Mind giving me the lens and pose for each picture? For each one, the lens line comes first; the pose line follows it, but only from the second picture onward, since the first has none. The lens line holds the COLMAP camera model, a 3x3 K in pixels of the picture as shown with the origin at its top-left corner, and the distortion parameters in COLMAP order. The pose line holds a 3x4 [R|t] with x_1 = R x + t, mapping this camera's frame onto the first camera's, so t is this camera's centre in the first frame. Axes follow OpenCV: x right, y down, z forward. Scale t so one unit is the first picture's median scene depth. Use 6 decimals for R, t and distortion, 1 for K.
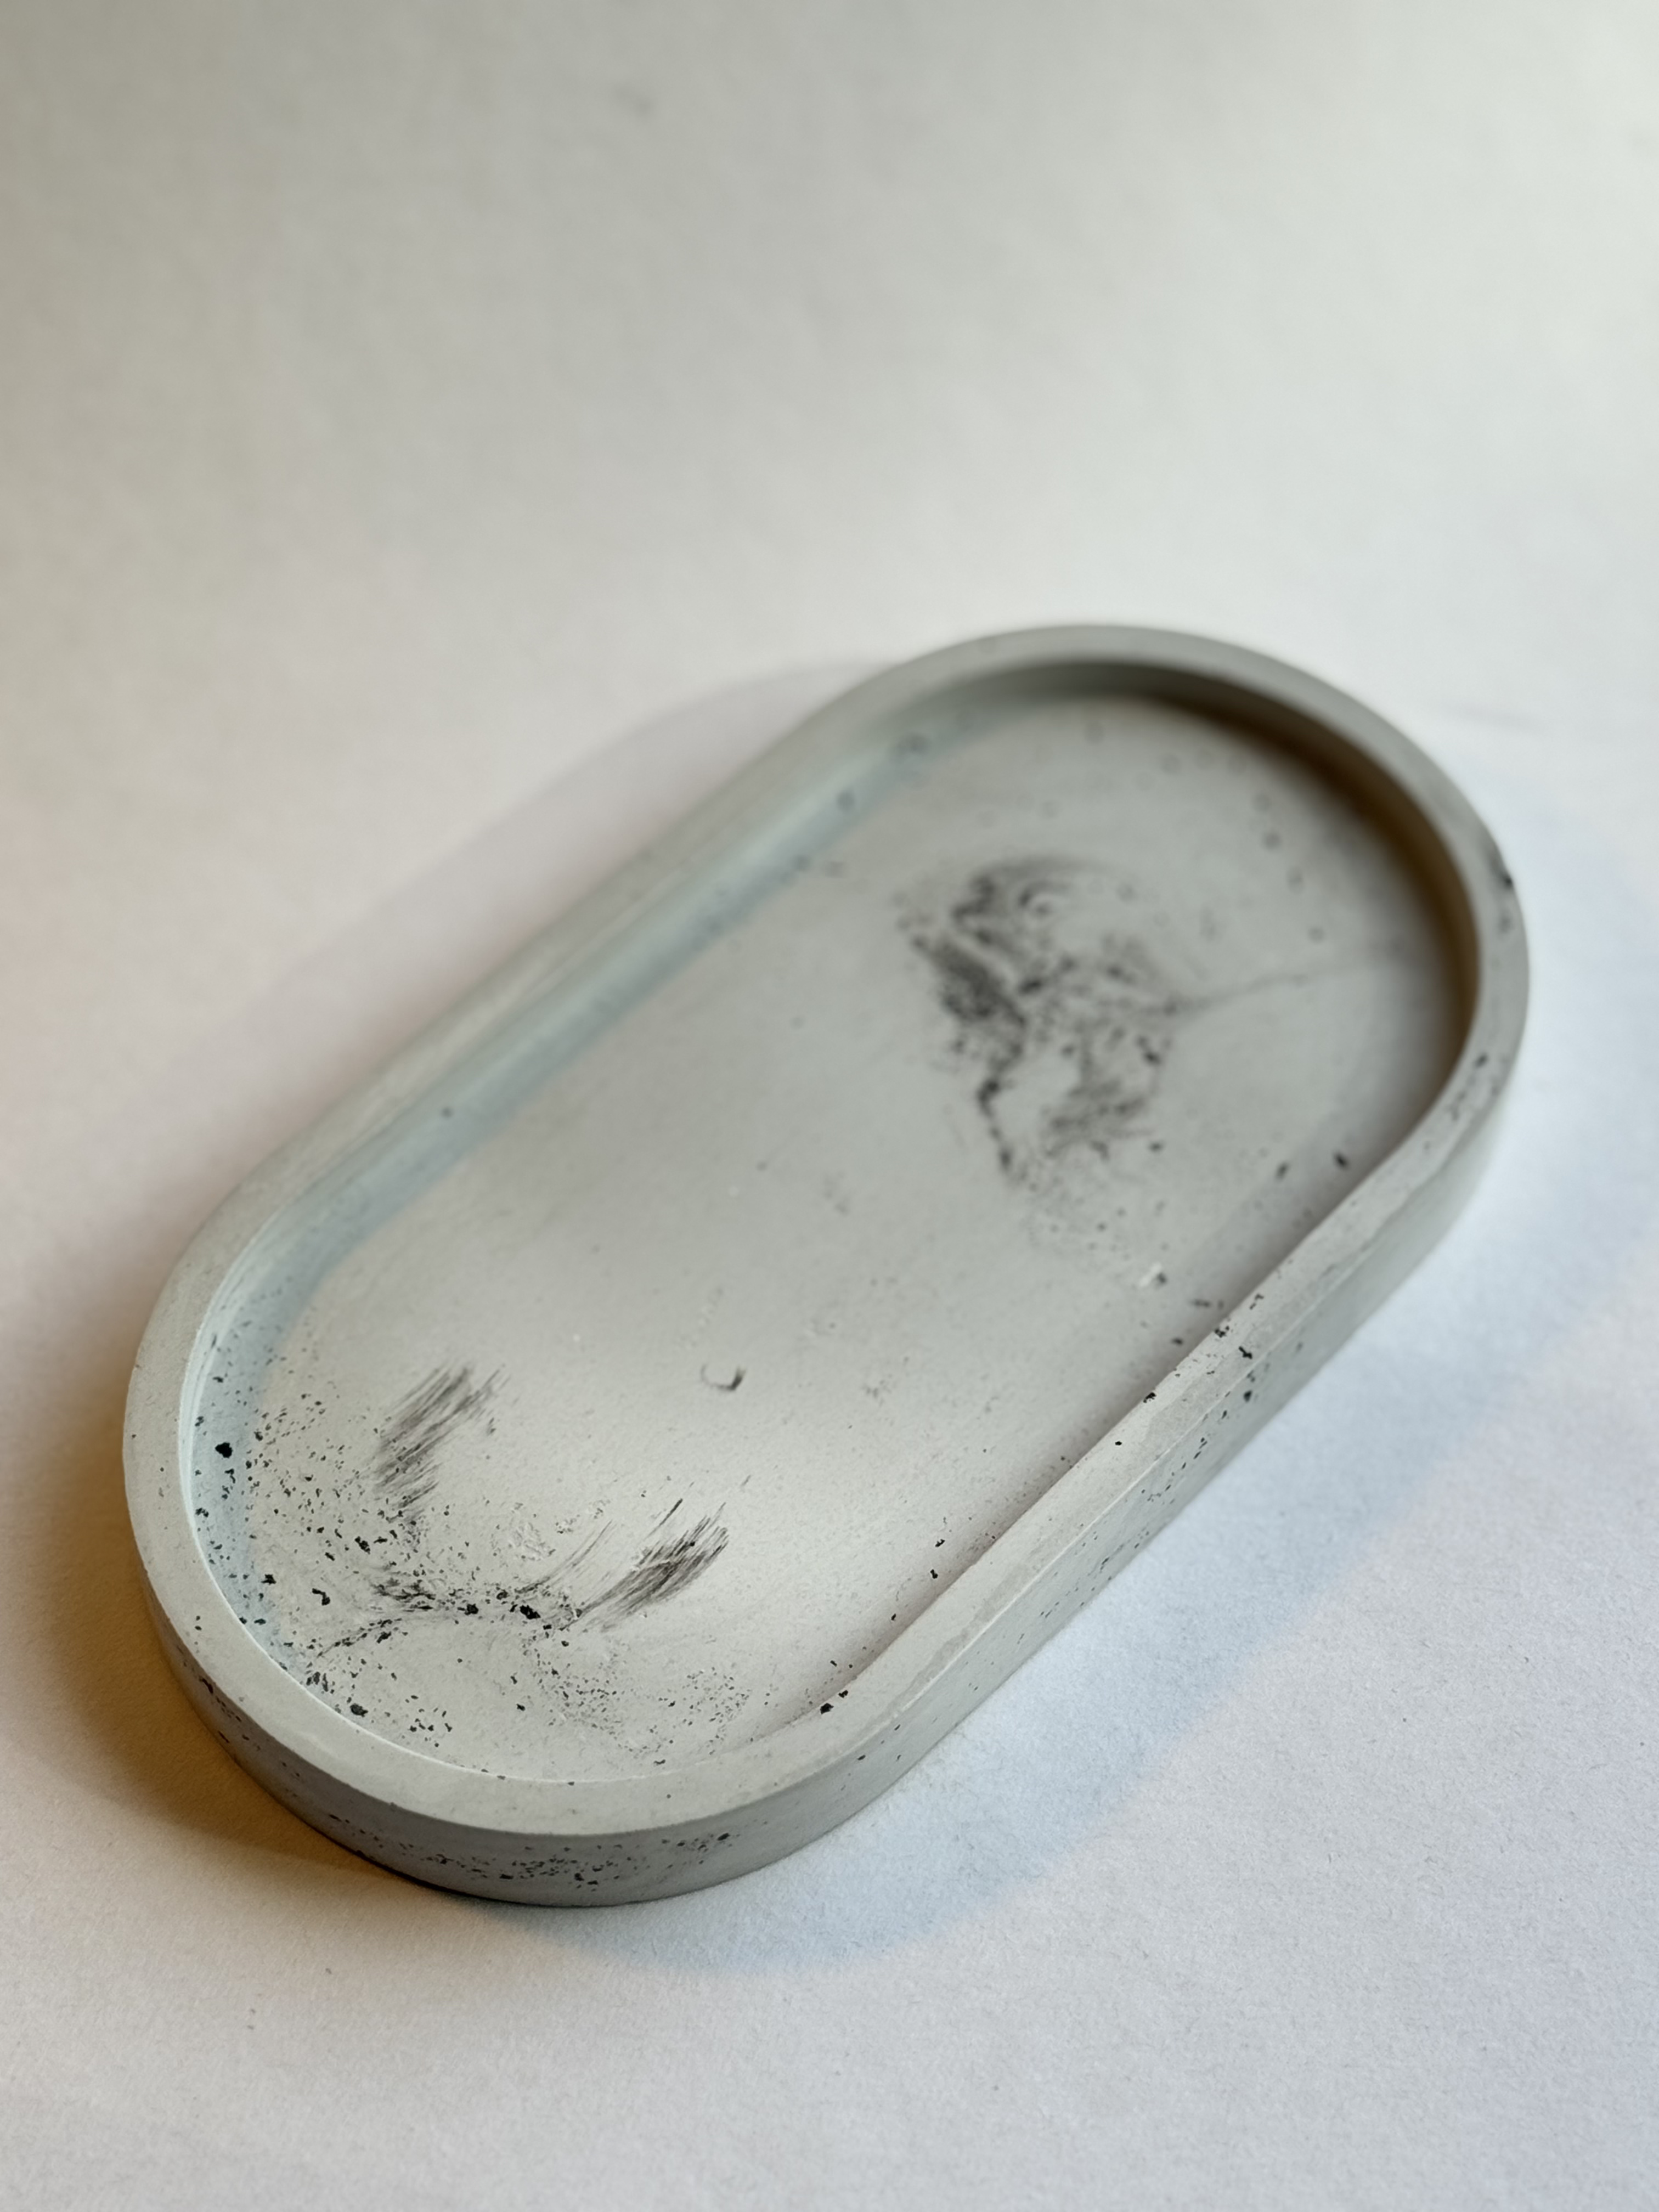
lens RADIAL K [[4476.8, 0, 827.9], [0, 4476.8, 1094.6], [0, 0, 1]] dist [0.142200, 0.000000]
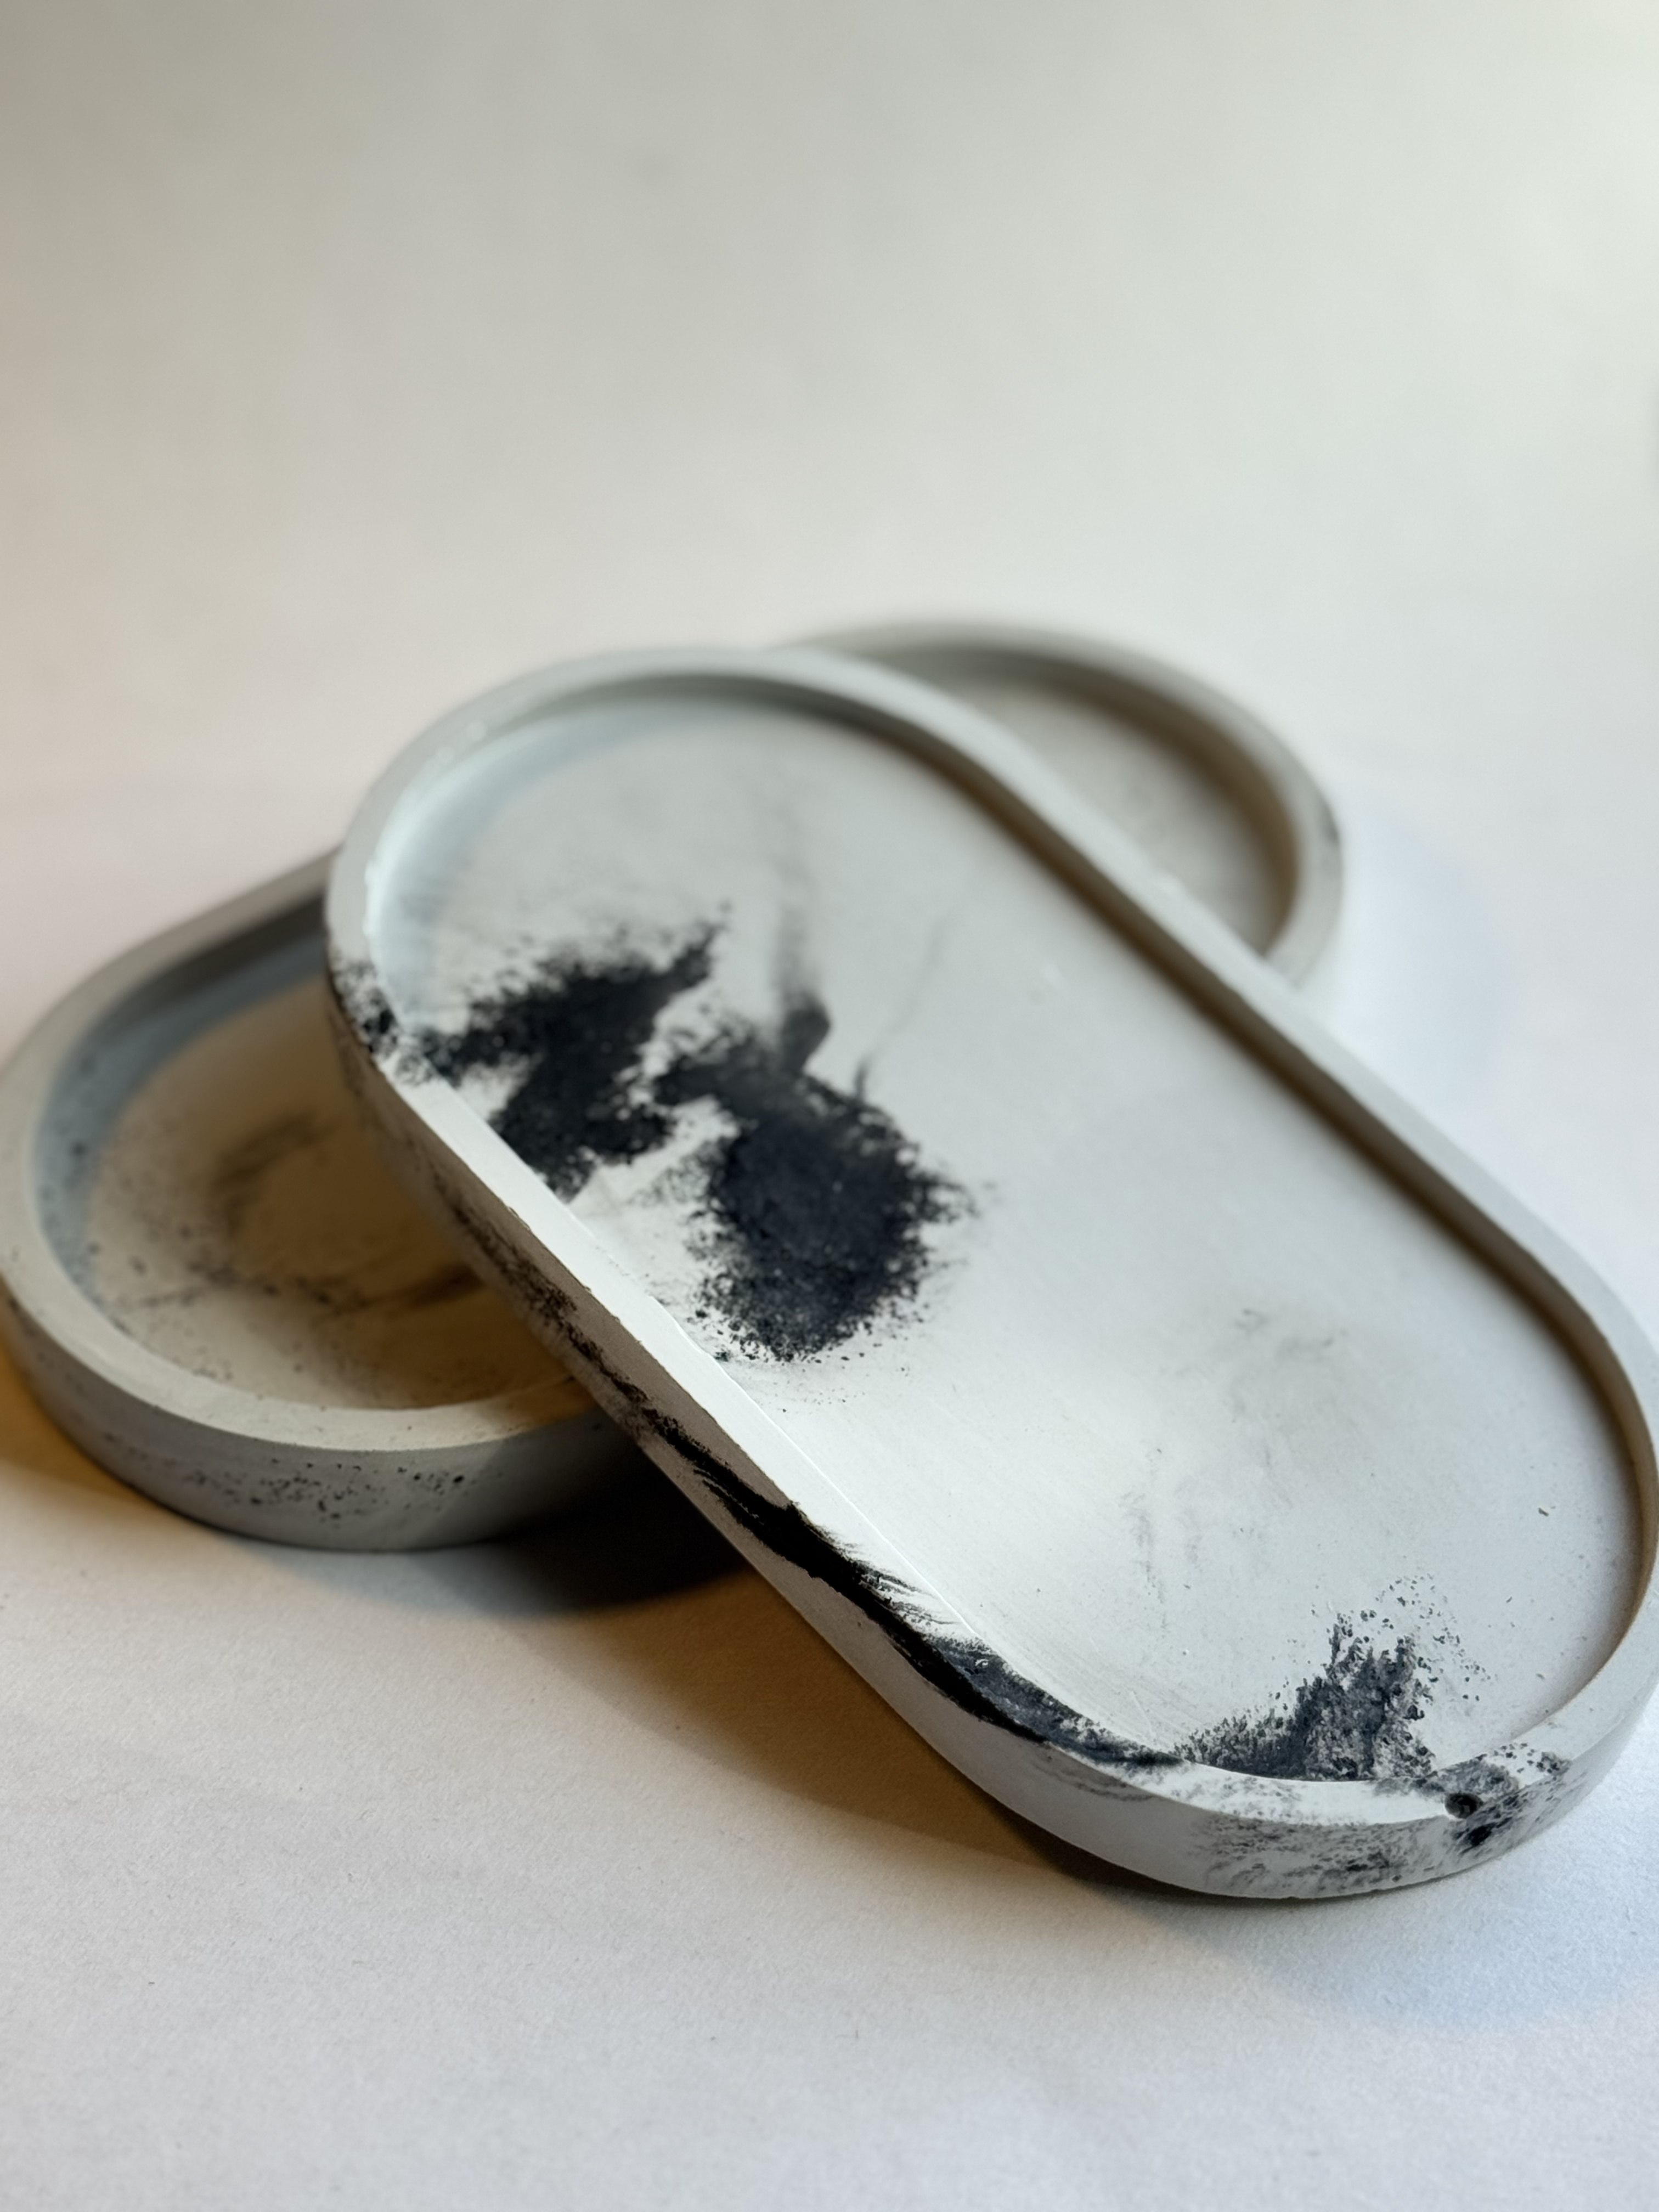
lens RADIAL K [[4476.8, 0, 829.2], [0, 4476.8, 1109.6], [0, 0, 1]] dist [0.142200, 0.000000]
pose [[0.990876, 0.094557, -0.096044, 0.158449], [-0.113354, 0.970163, -0.214325, 0.297761], [0.072912, 0.223256, 0.972029, -0.054839]]
